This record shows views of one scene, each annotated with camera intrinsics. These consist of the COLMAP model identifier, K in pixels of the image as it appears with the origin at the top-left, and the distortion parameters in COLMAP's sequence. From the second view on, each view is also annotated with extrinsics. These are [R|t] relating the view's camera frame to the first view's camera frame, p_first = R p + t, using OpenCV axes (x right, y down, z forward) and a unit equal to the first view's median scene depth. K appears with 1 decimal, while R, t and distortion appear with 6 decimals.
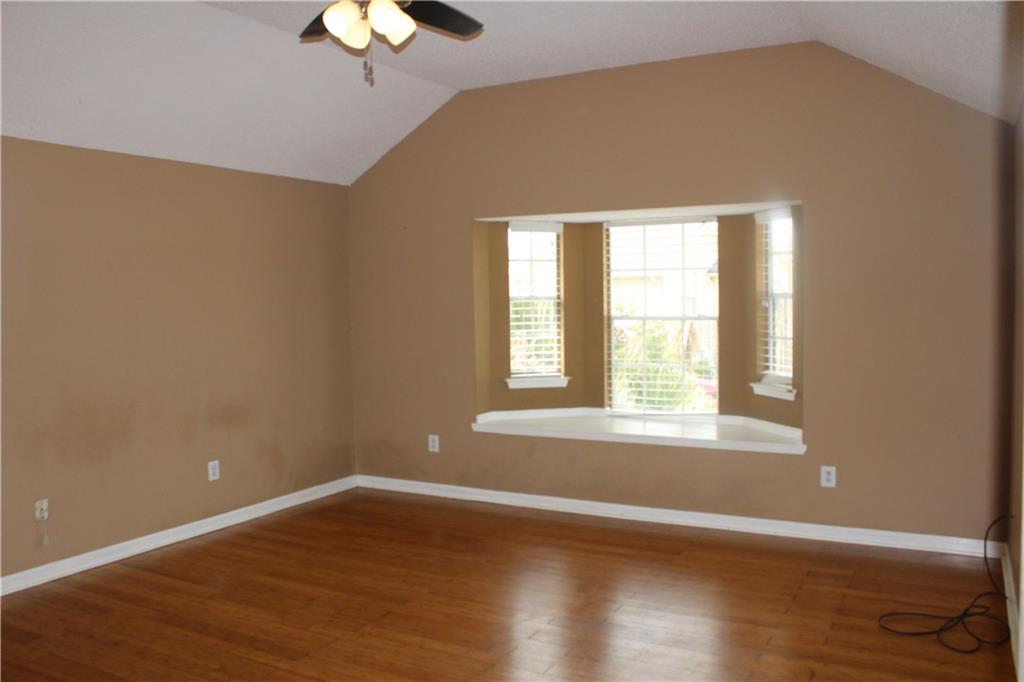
lens RADIAL K [[848.6, 0, 511.3], [0, 848.6, 333.2], [0, 0, 1]] dist [-0.157065, 0.100461]
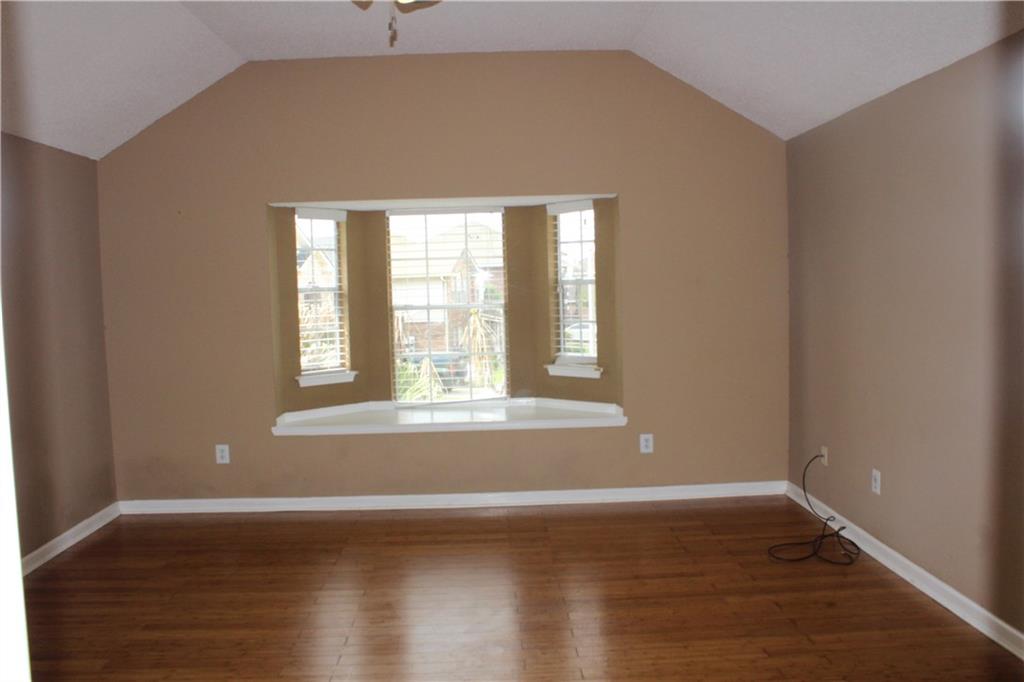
lens RADIAL K [[848.6, 0, 504.4], [0, 848.6, 336.7], [0, 0, 1]] dist [-0.157065, 0.100461]
pose [[0.864168, -0.042296, 0.501423, -0.278748], [0.037384, 0.999104, 0.019847, 0.000116], [-0.501813, 0.001594, 0.864975, 0.092046]]
